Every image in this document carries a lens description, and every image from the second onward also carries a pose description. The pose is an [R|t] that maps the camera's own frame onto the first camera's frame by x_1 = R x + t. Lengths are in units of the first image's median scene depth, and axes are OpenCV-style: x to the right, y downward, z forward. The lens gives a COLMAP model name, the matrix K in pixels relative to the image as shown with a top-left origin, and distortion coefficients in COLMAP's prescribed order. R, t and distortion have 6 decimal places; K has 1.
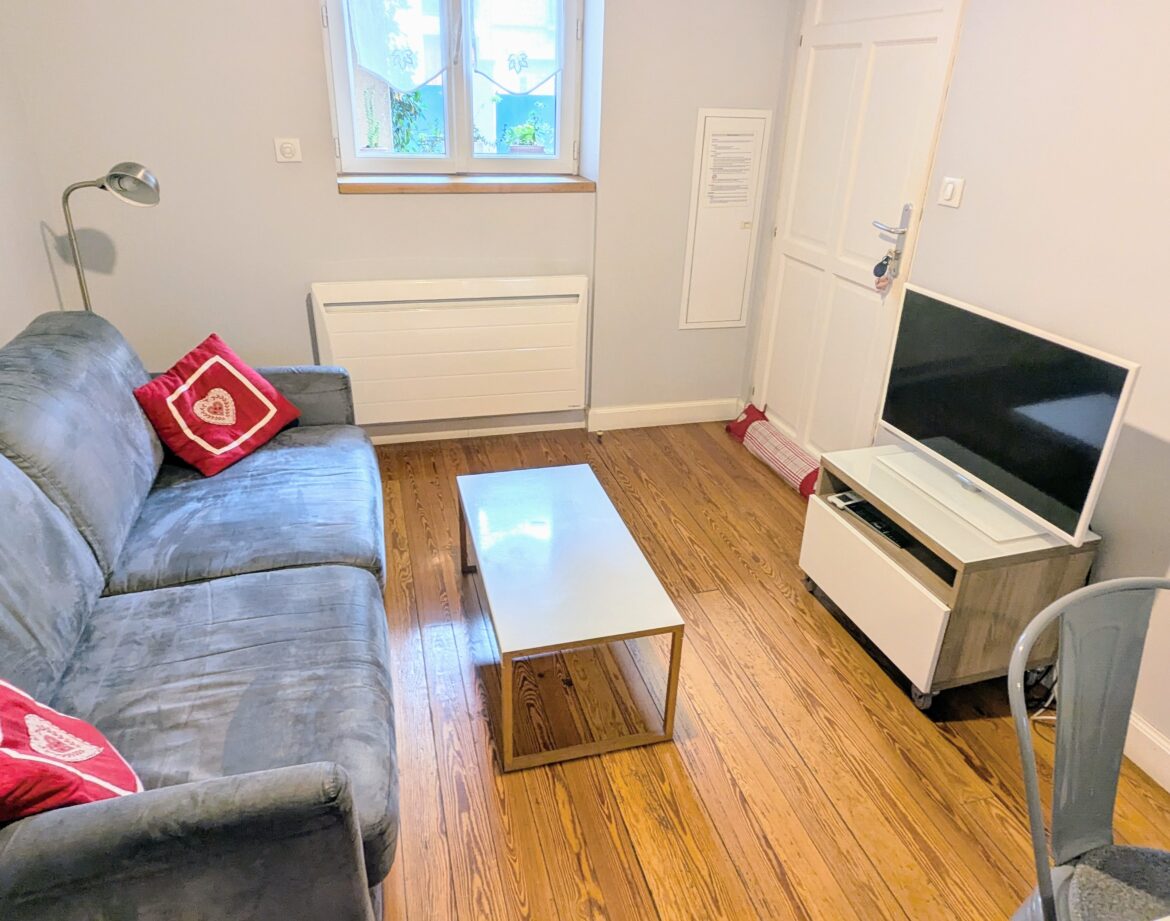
lens RADIAL K [[773.2, 0, 585.4], [0, 773.2, 457.5], [0, 0, 1]] dist [-0.003822, -0.002540]
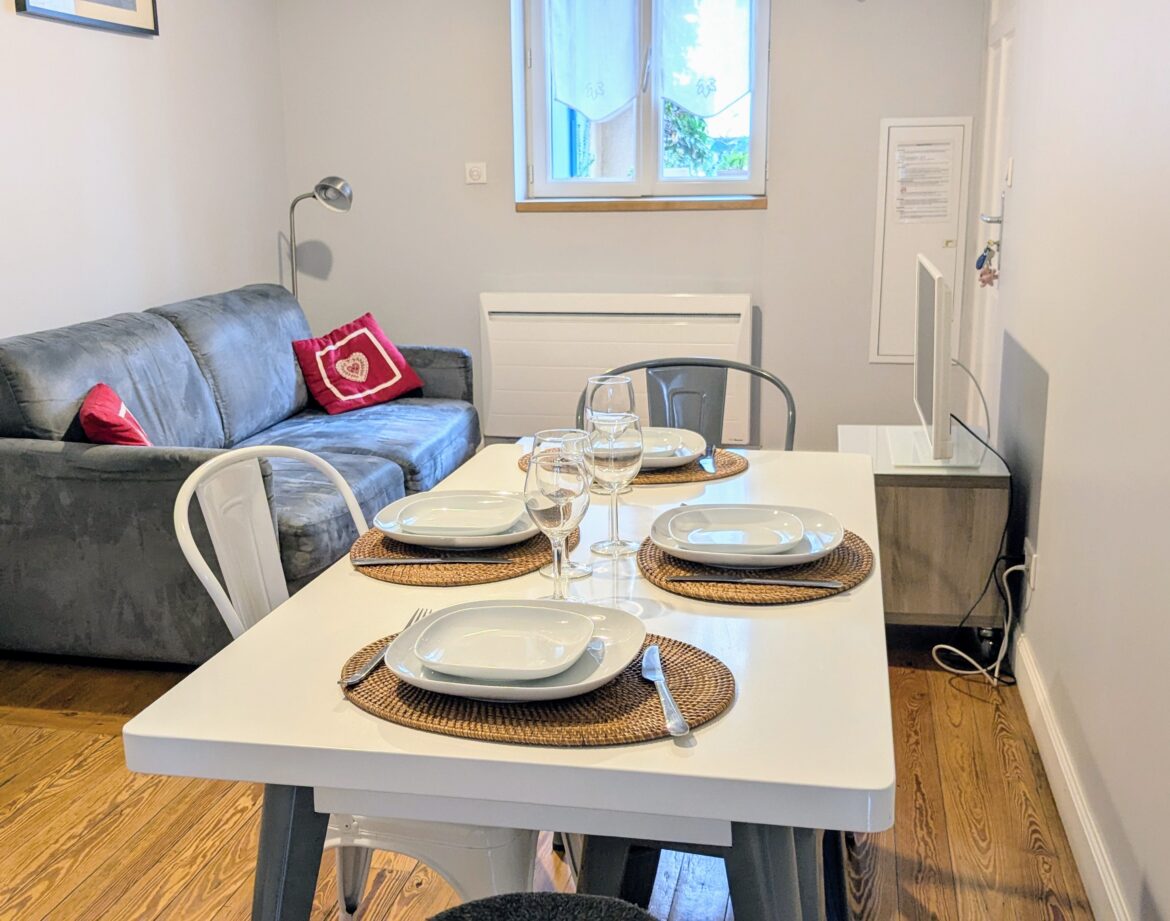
lens RADIAL K [[1350.2, 0, 585.0], [0, 1350.2, 460.5], [0, 0, 1]] dist [0.132520, -0.390725]
pose [[0.882732, 0.059773, -0.466060, 0.814546], [-0.164585, 0.968371, -0.187535, 0.405099], [0.440110, 0.242249, 0.864649, -0.613949]]
